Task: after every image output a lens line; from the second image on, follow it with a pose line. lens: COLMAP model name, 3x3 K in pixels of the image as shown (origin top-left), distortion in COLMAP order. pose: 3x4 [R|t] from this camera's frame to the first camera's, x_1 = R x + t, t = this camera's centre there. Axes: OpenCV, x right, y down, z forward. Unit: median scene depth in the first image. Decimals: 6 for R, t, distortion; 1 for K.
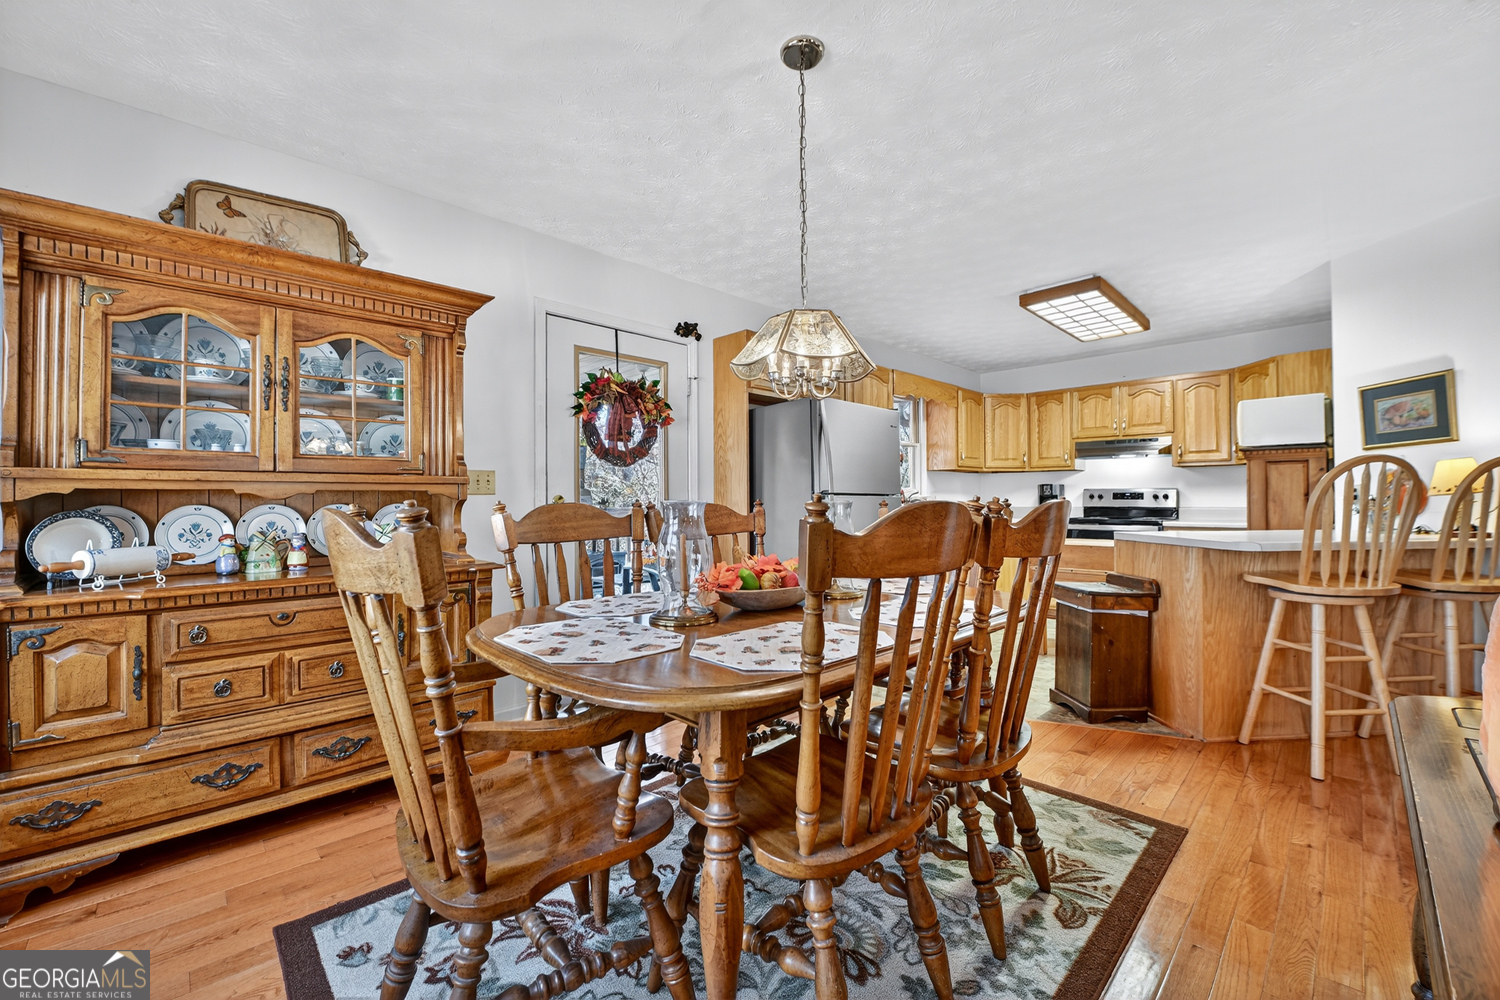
lens RADIAL K [[599.1, 0, 761.9], [0, 599.1, 490.1], [0, 0, 1]] dist [-0.022292, 0.000423]
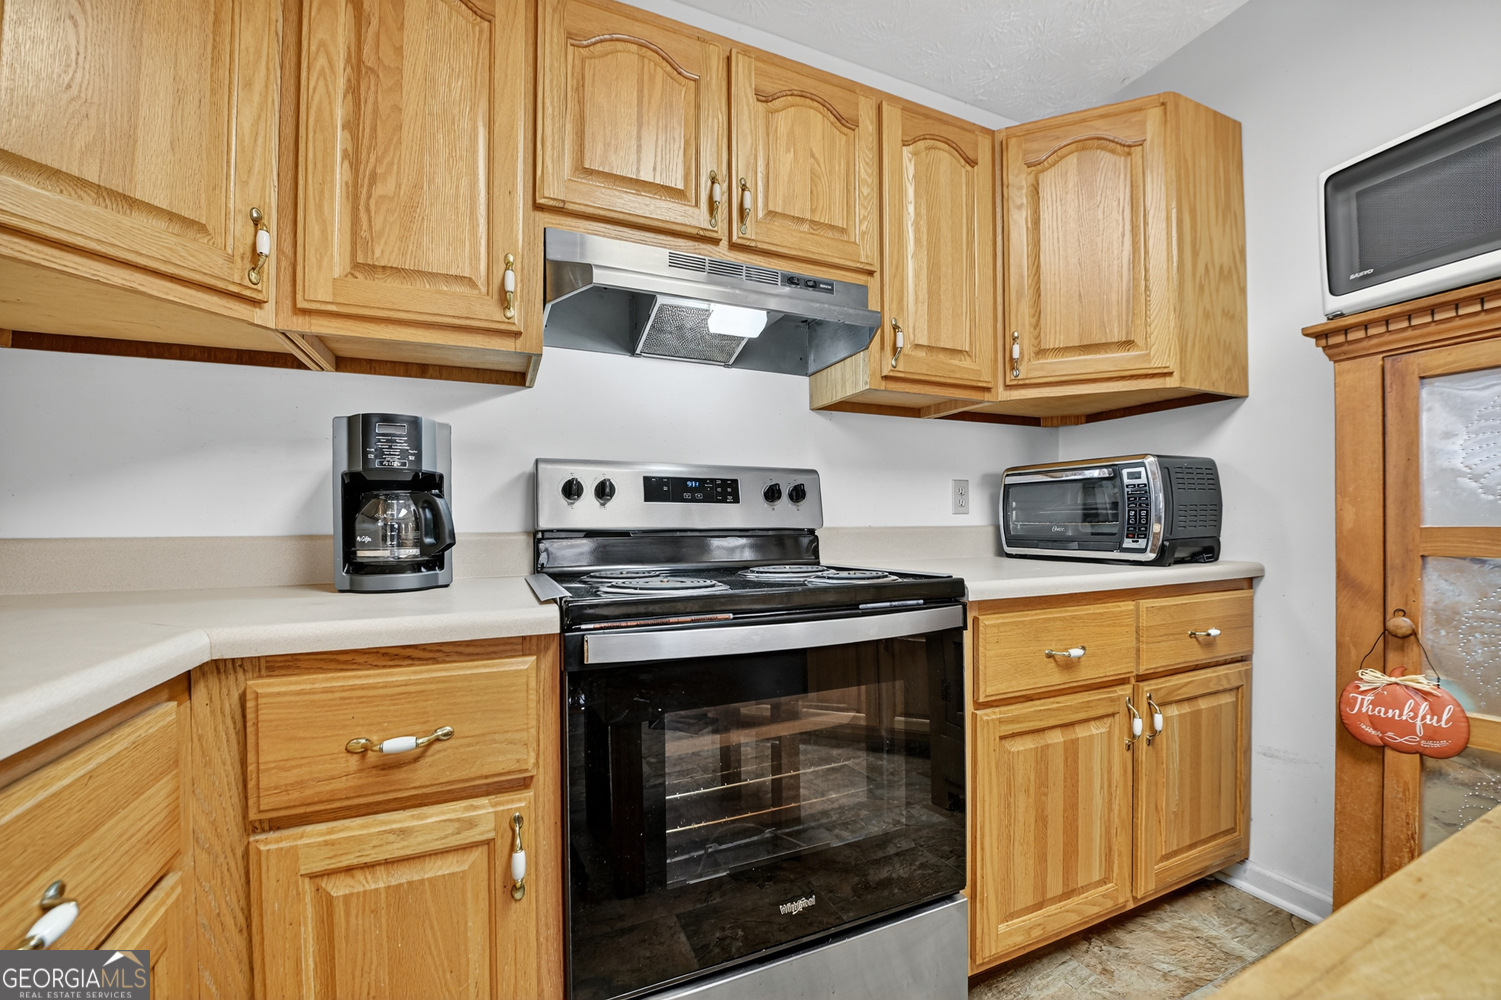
lens RADIAL K [[599.5, 0, 746.2], [0, 599.5, 525.5], [0, 0, 1]] dist [-0.022292, 0.000423]
pose [[0.357881, -0.002490, 0.933764, 0.370576], [-0.010506, 0.999922, 0.006693, 0.025006], [-0.933708, -0.012205, 0.357827, 0.897229]]
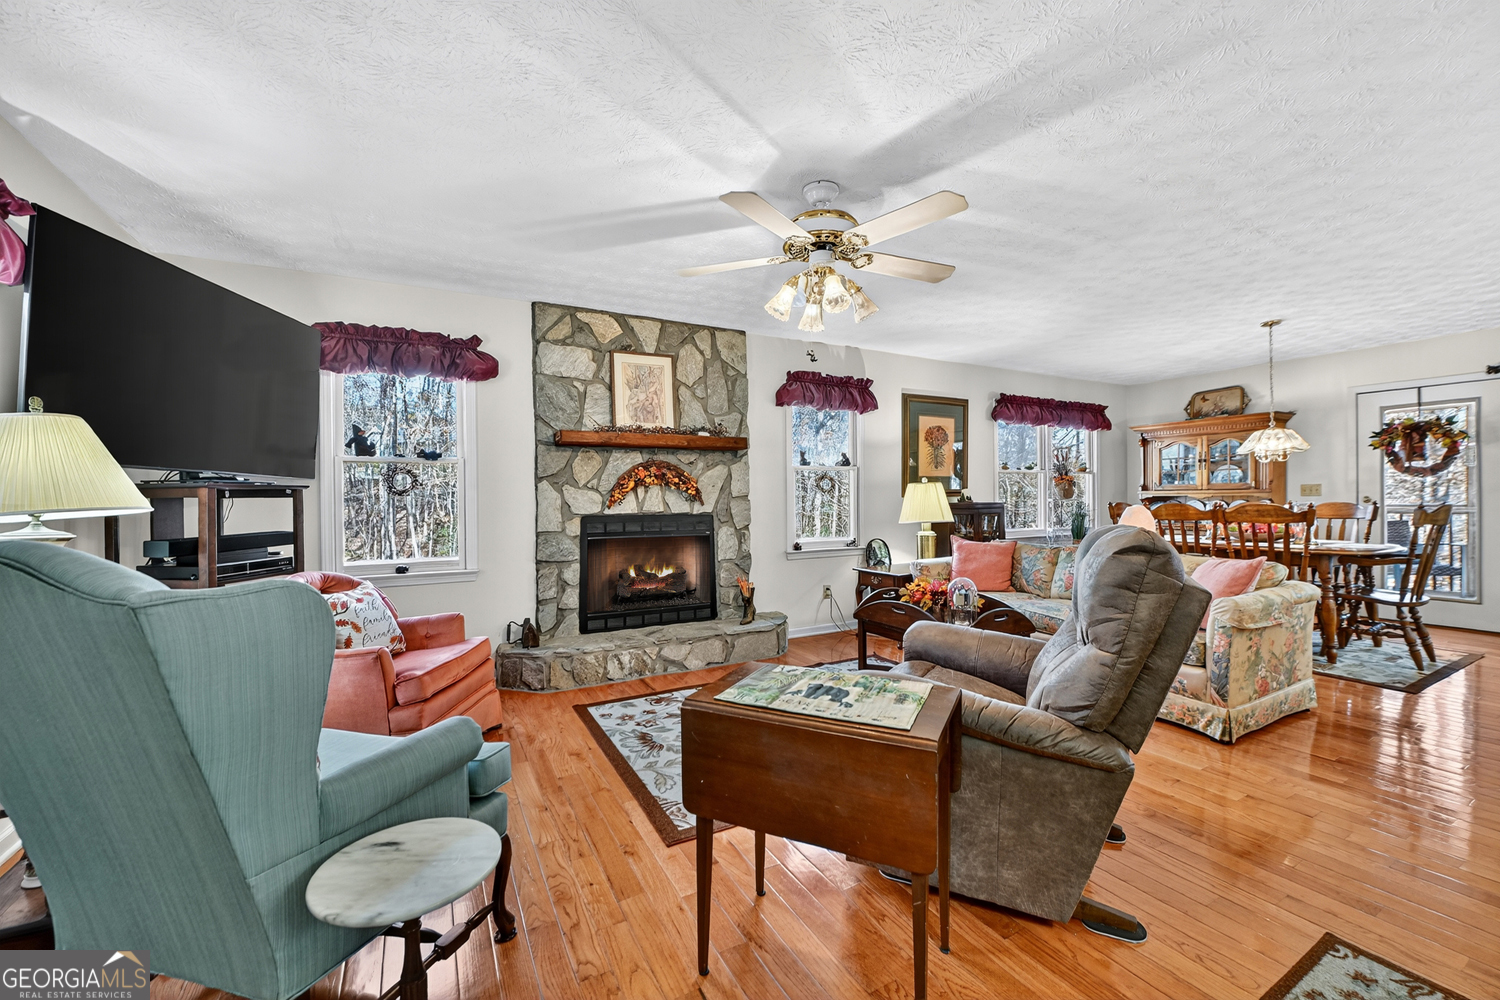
lens RADIAL K [[599.1, 0, 750.0], [0, 599.1, 506.4], [0, 0, 1]] dist [-0.022292, 0.000423]
pose [[-0.284667, 0.018323, -0.958451, 1.071435], [0.020203, 0.999710, 0.013111, -0.012105], [0.958414, -0.015631, -0.284954, -0.144335]]
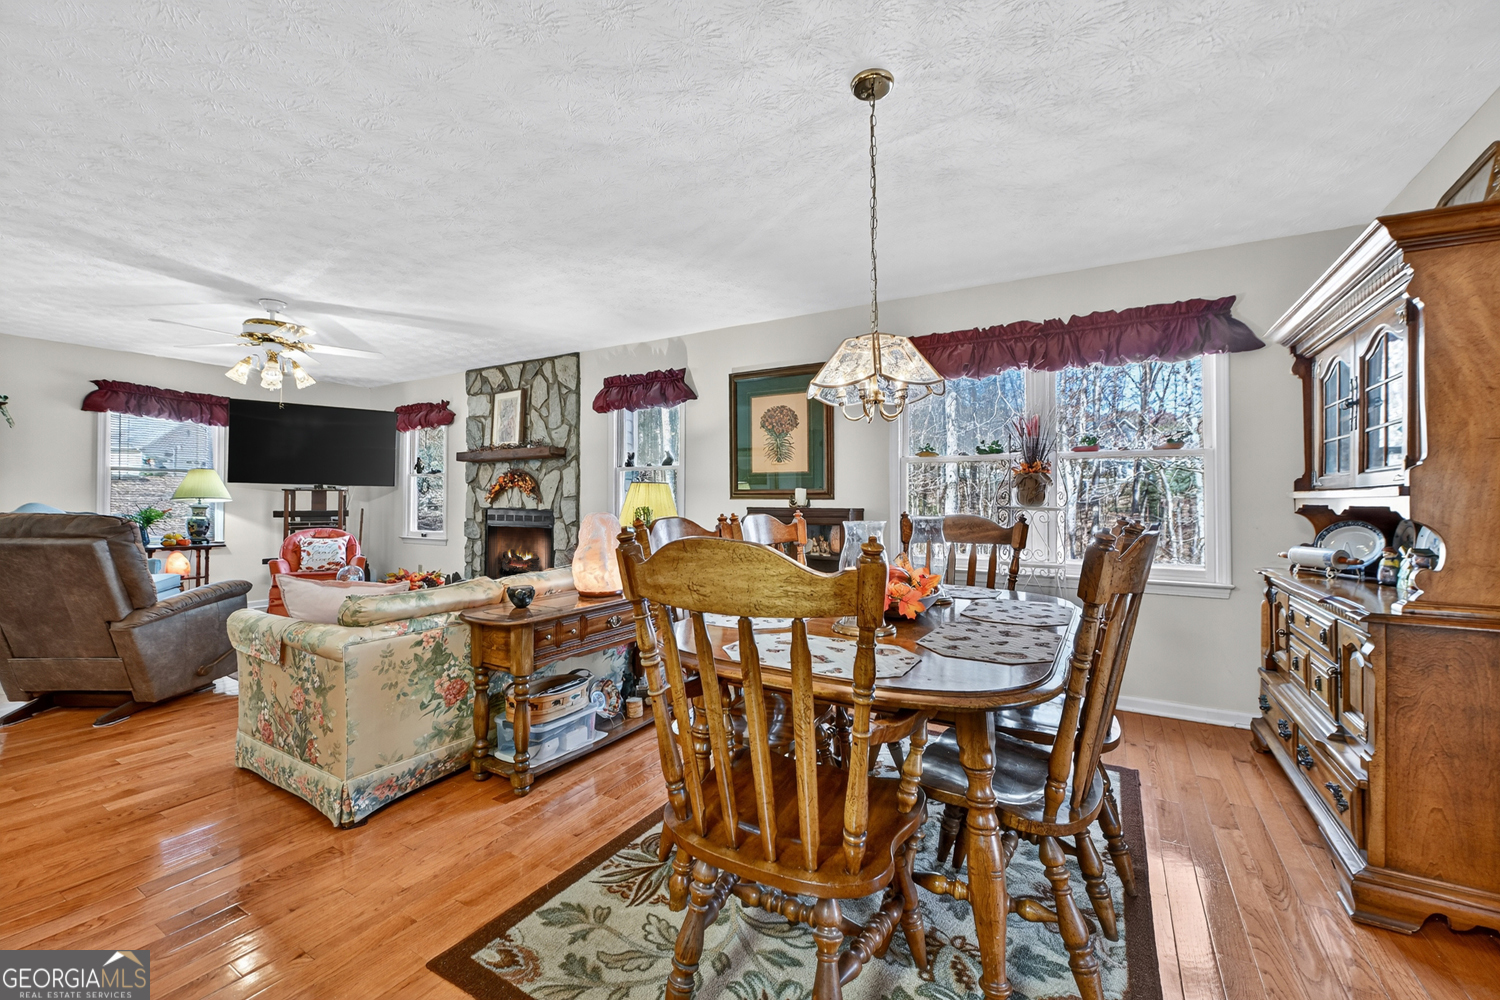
lens RADIAL K [[599.1, 0, 763.4], [0, 599.1, 493.5], [0, 0, 1]] dist [-0.022292, 0.000423]
pose [[-0.964570, 0.000833, -0.263826, 0.176928], [0.004580, 0.999897, -0.013585, -0.005189], [0.263787, -0.014312, -0.964475, 0.663437]]
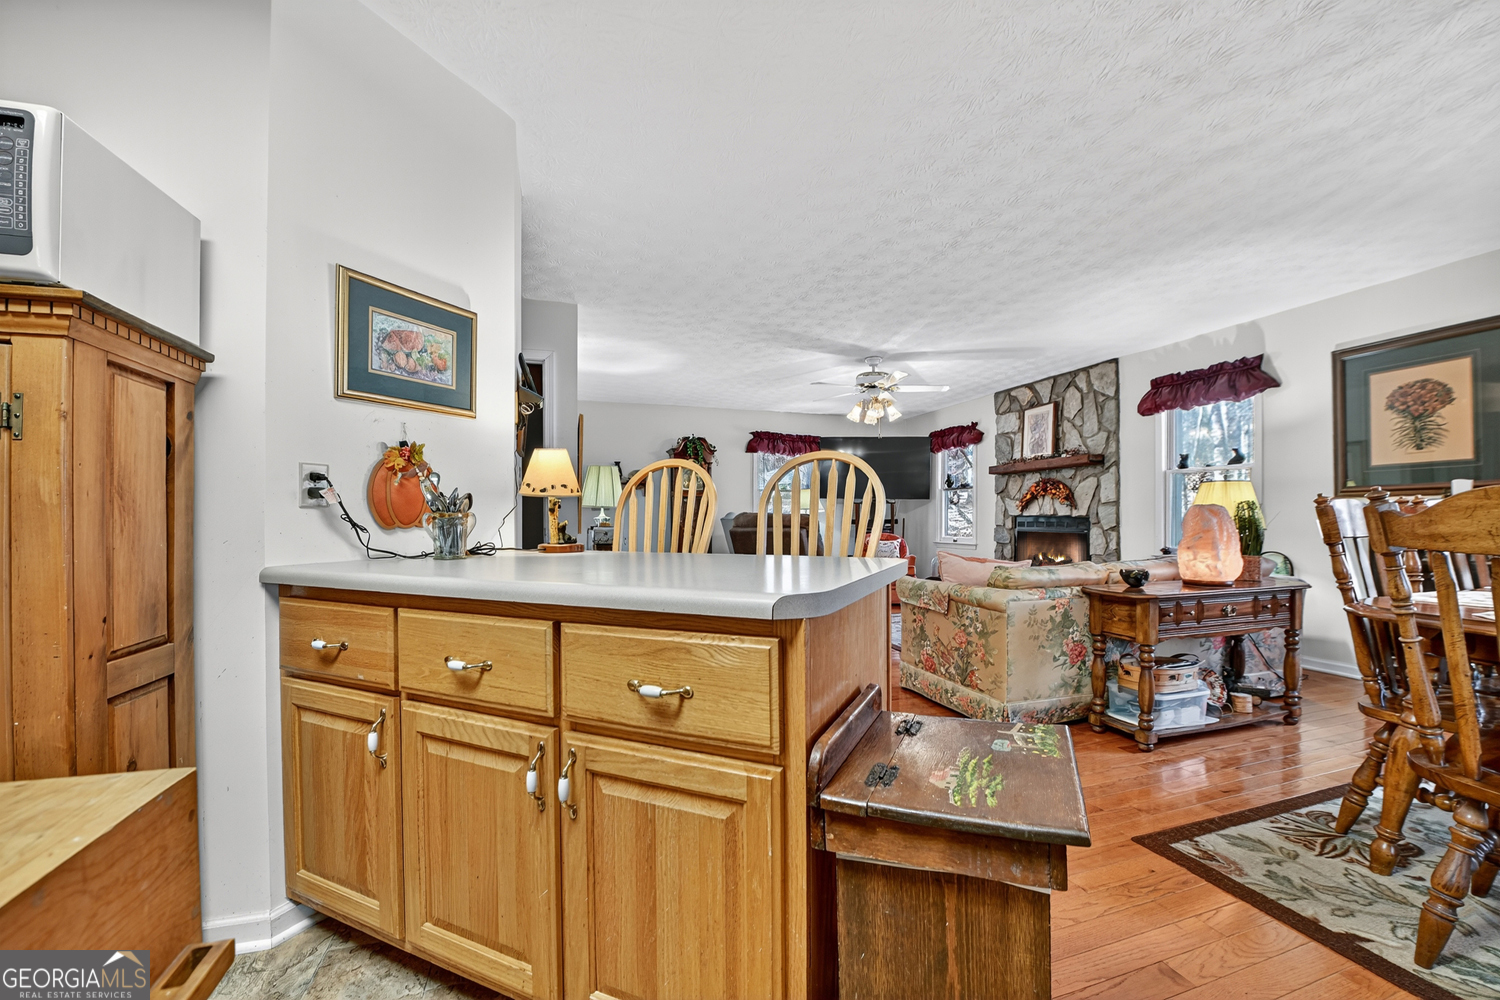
lens RADIAL K [[599.1, 0, 763.5], [0, 599.1, 522.0], [0, 0, 1]] dist [-0.022292, 0.000423]
pose [[-0.895218, 0.003771, 0.445612, 0.303141], [0.001988, 0.999988, -0.004467, 0.022531], [-0.445623, -0.003113, -0.895215, 0.779596]]
